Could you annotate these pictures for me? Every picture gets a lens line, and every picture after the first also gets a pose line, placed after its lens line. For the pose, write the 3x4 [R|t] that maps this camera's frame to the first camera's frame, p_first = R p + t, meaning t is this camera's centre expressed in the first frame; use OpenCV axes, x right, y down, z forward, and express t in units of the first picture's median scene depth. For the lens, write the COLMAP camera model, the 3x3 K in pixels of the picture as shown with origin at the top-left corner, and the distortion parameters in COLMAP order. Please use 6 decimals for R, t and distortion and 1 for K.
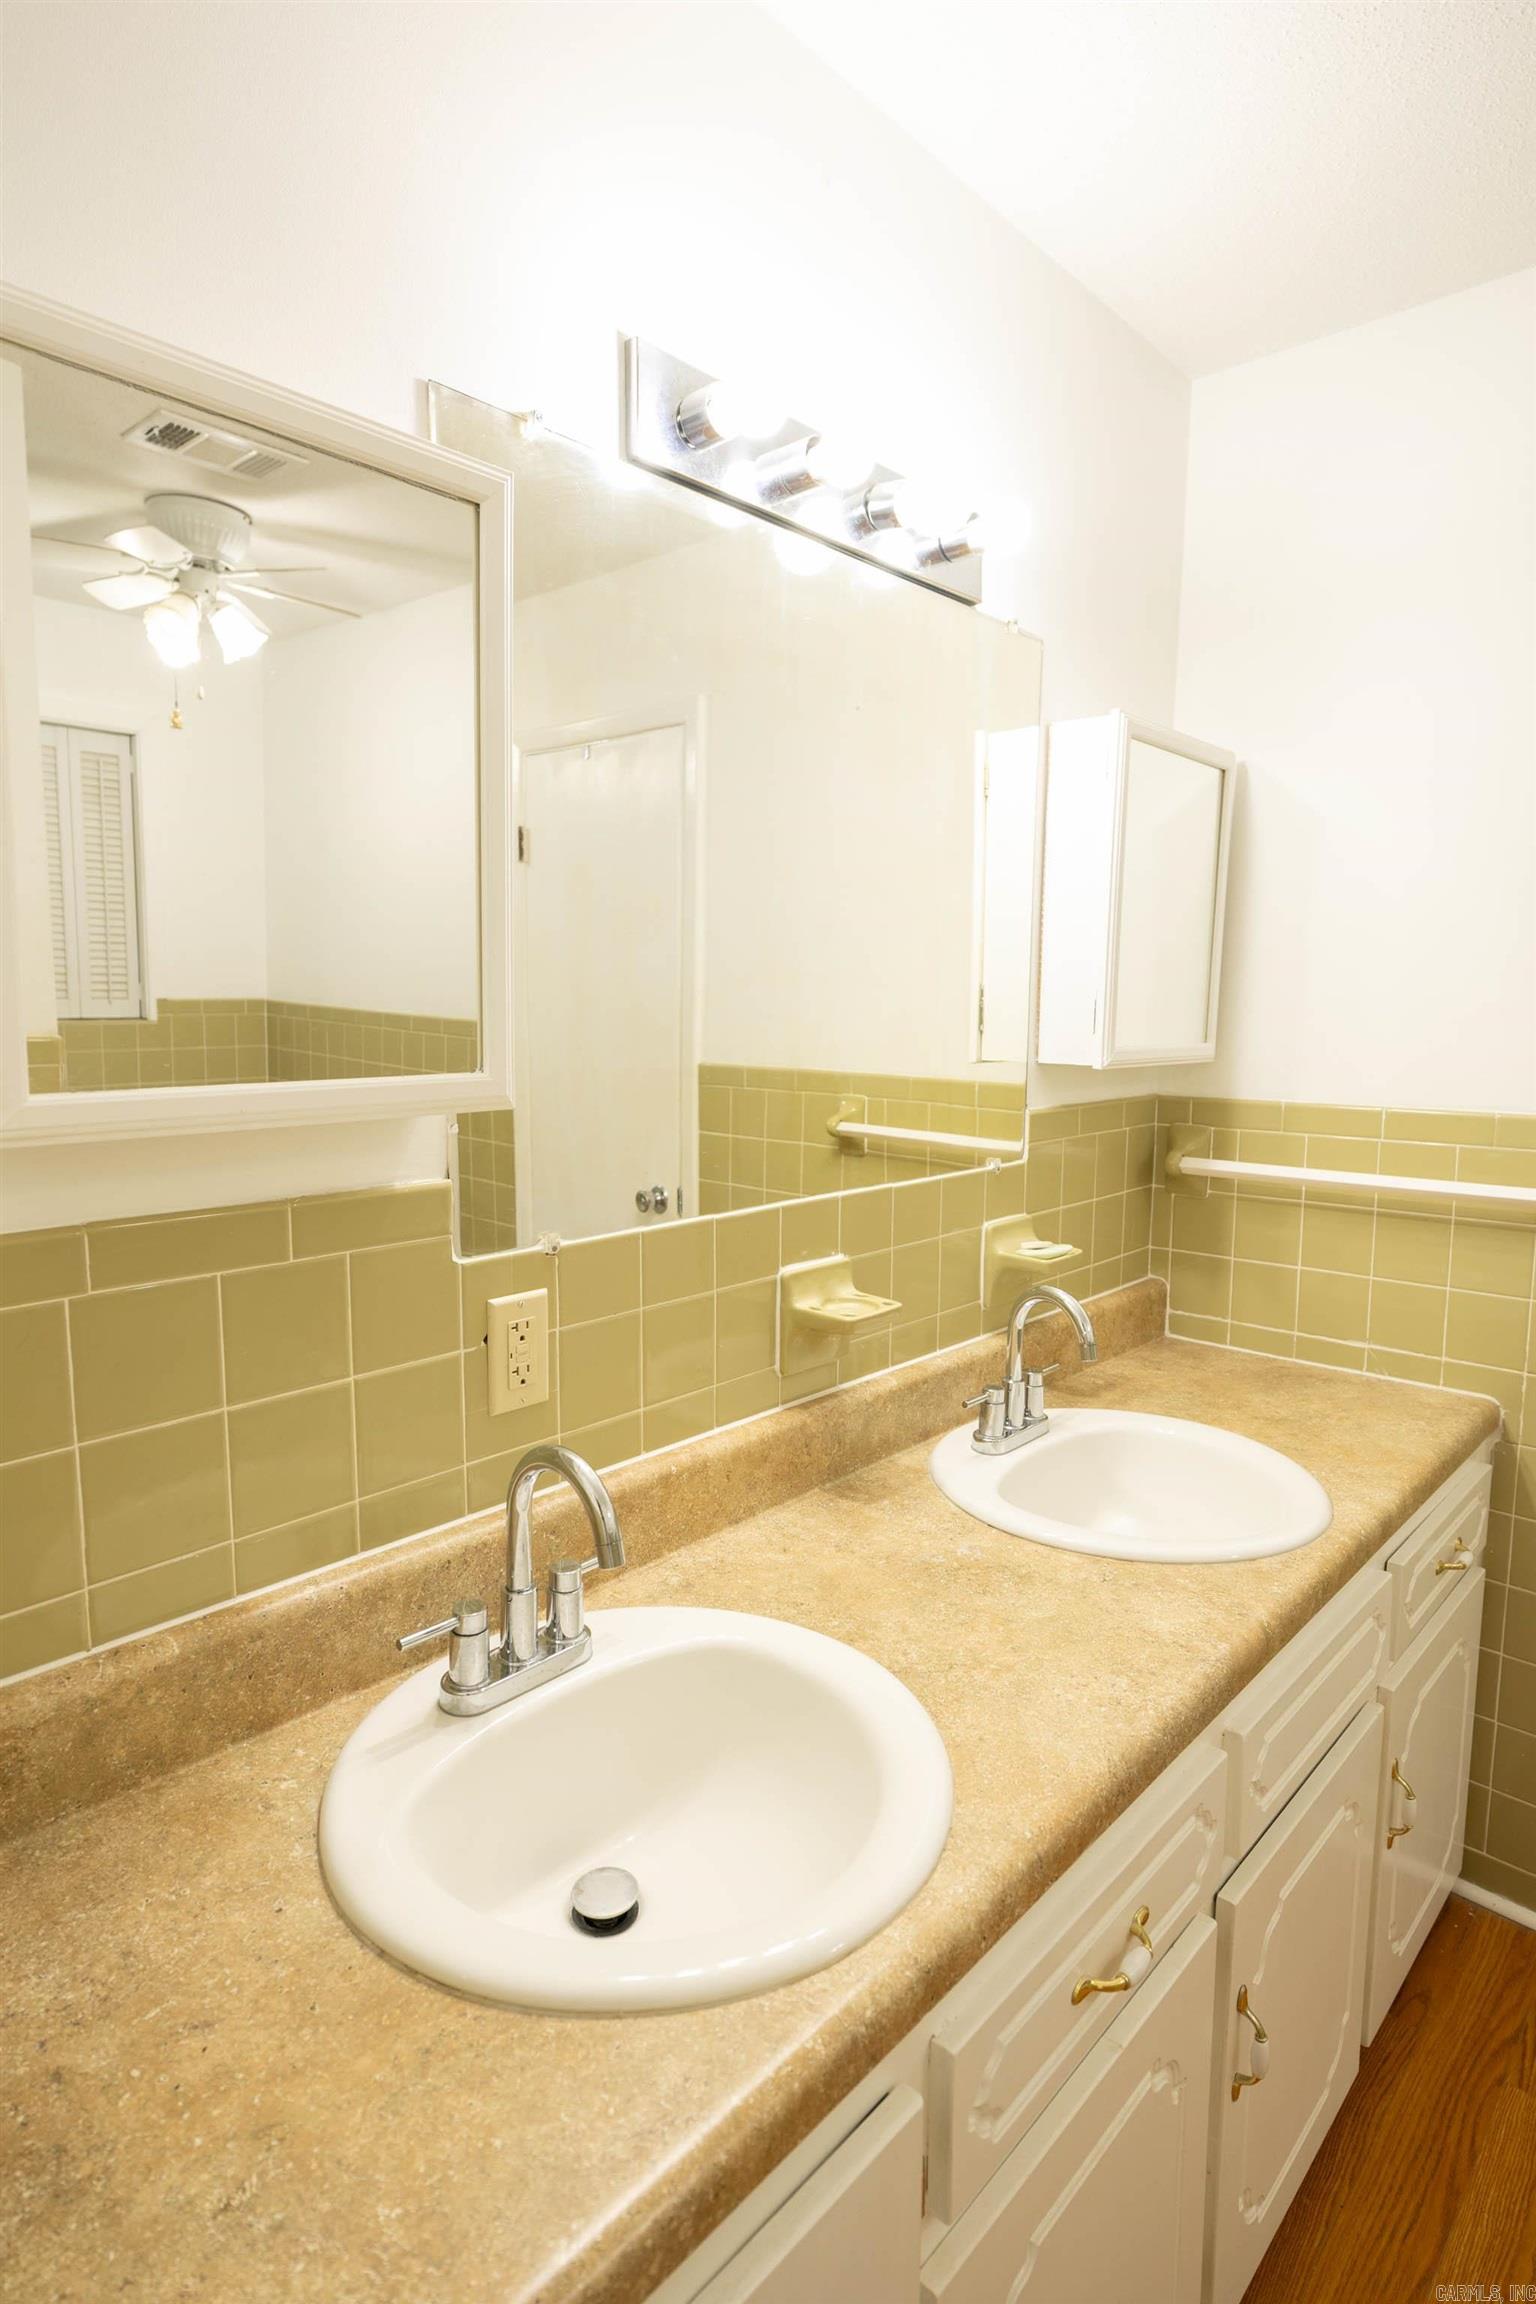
lens RADIAL K [[1242.8, 0, 766.7], [0, 1242.8, 1136.0], [0, 0, 1]] dist [0.002058, -0.001338]
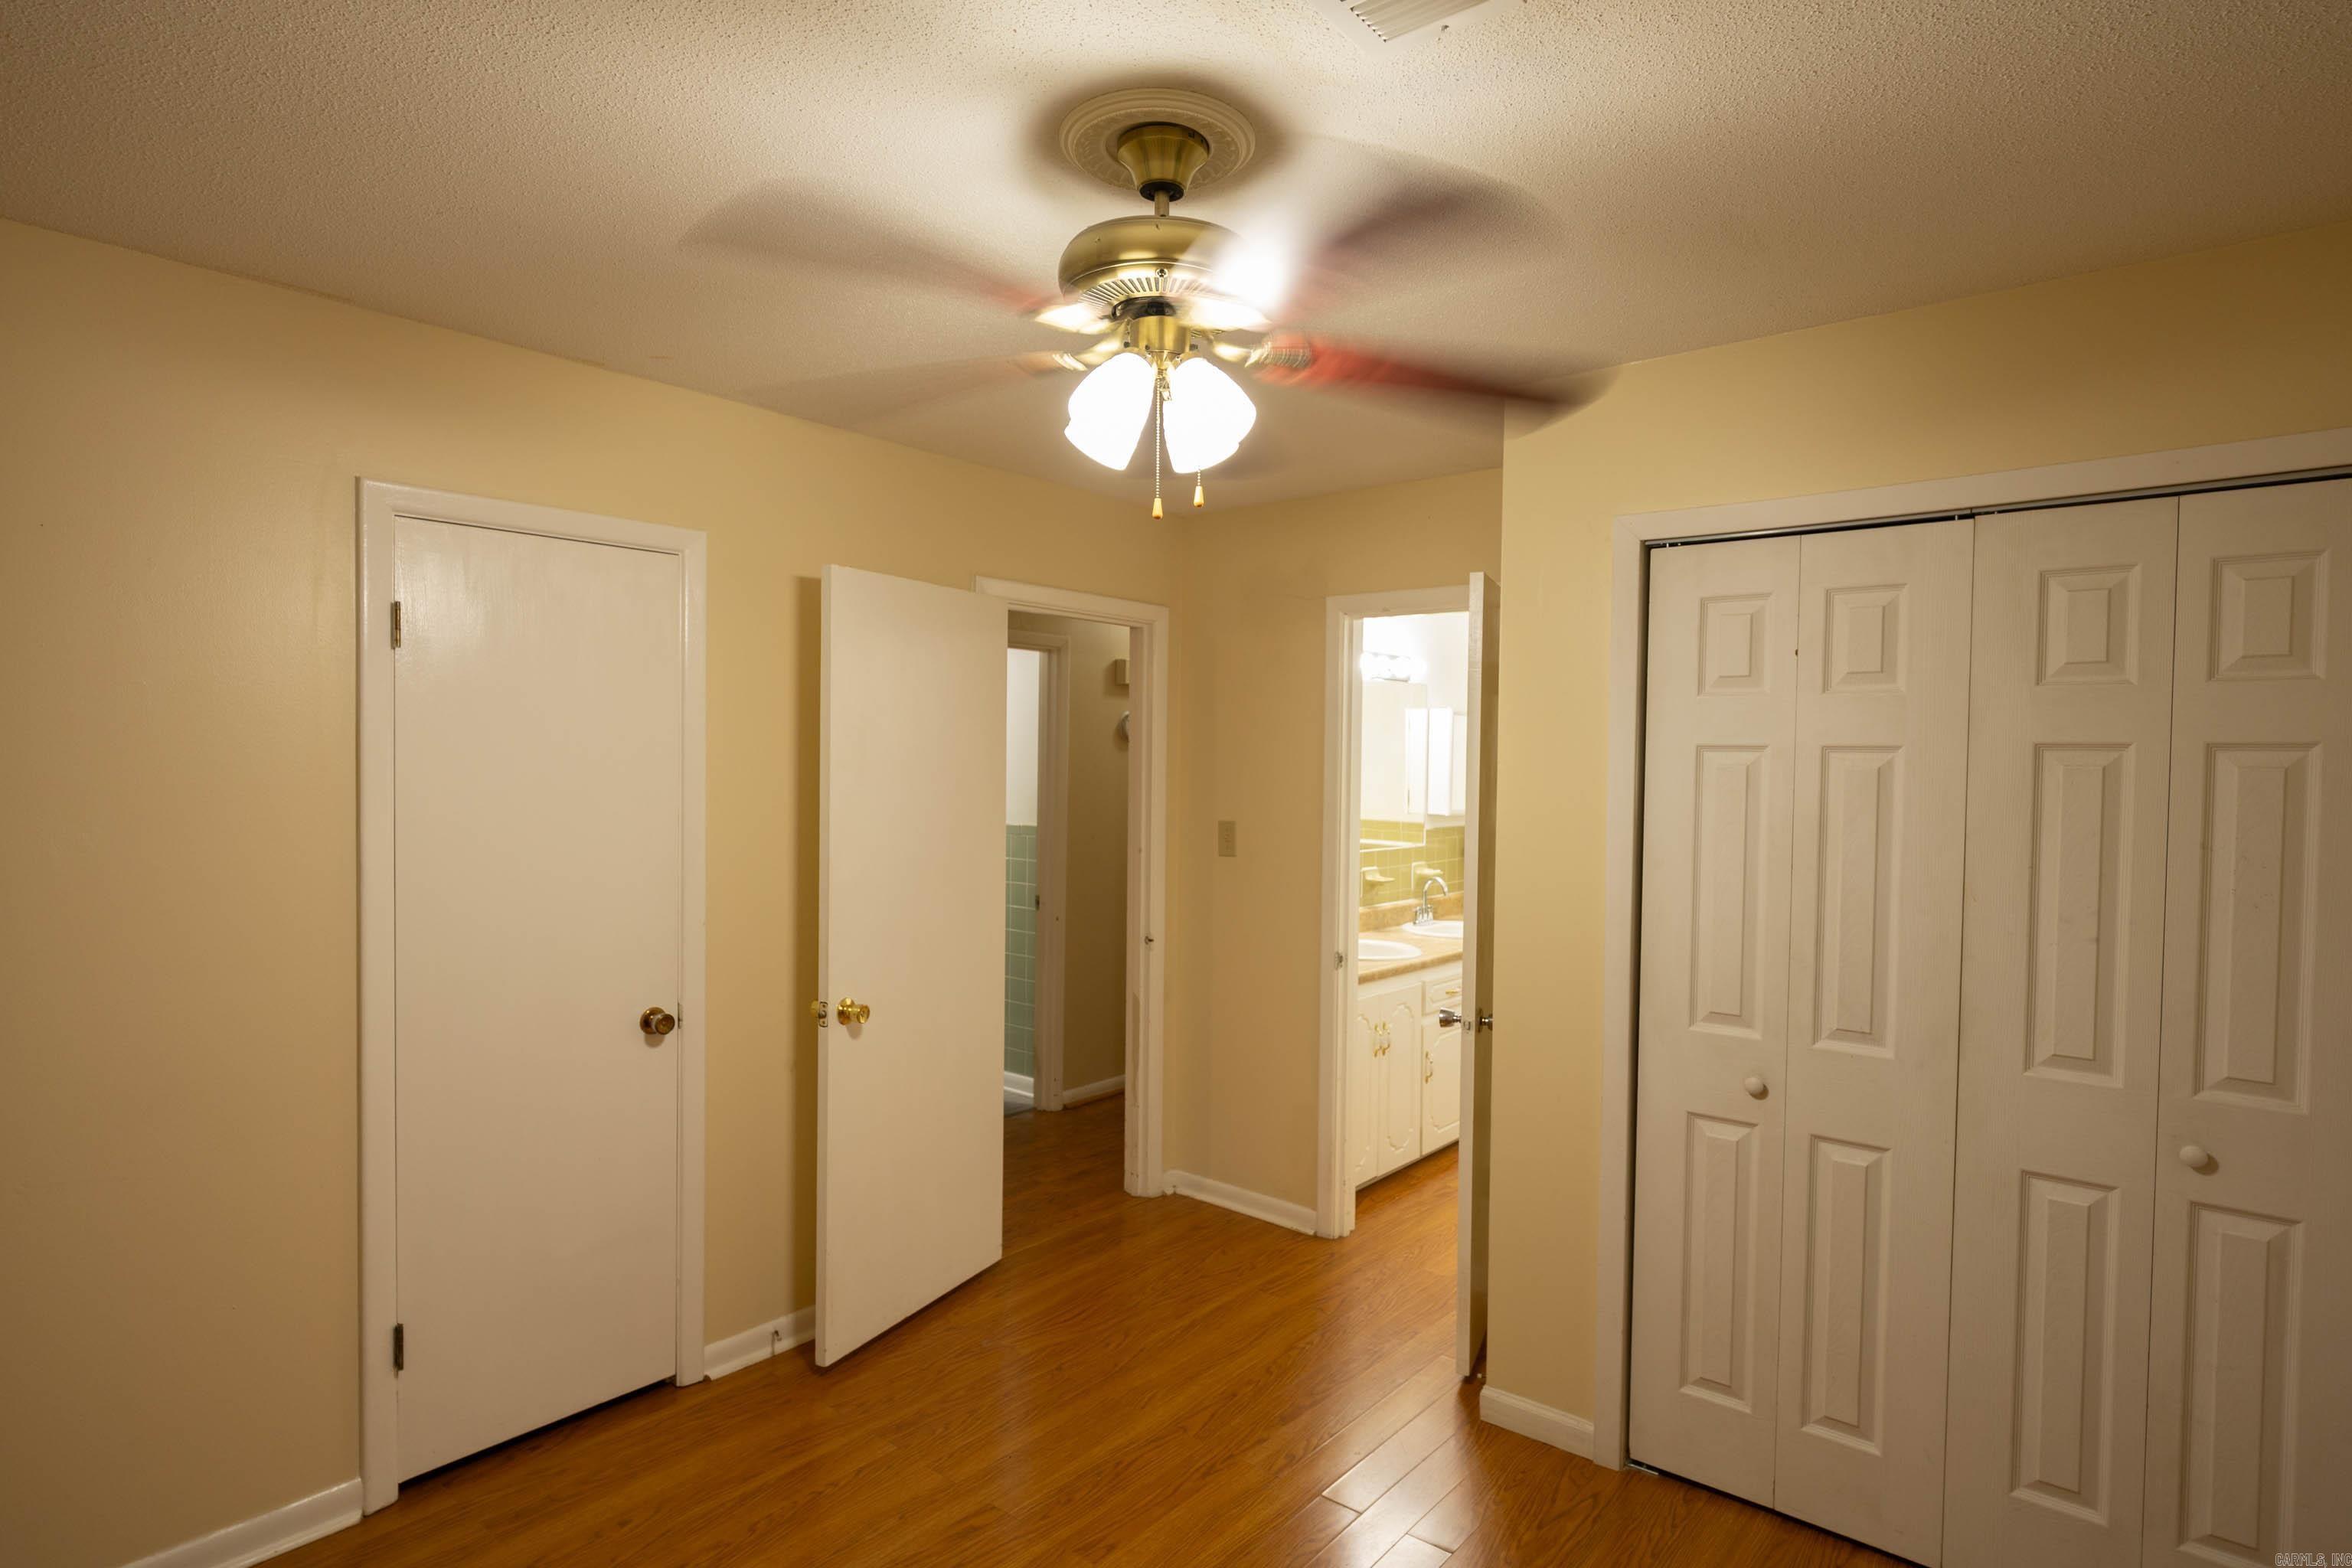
lens RADIAL K [[1233.8, 0, 1174.1], [0, 1233.8, 793.5], [0, 0, 1]] dist [0.007533, 0.000285]
pose [[0.999201, 0.002835, 0.039867, -0.560358], [0.001083, 0.995193, -0.097932, 0.199212], [-0.039953, 0.097897, 0.994394, -2.130592]]
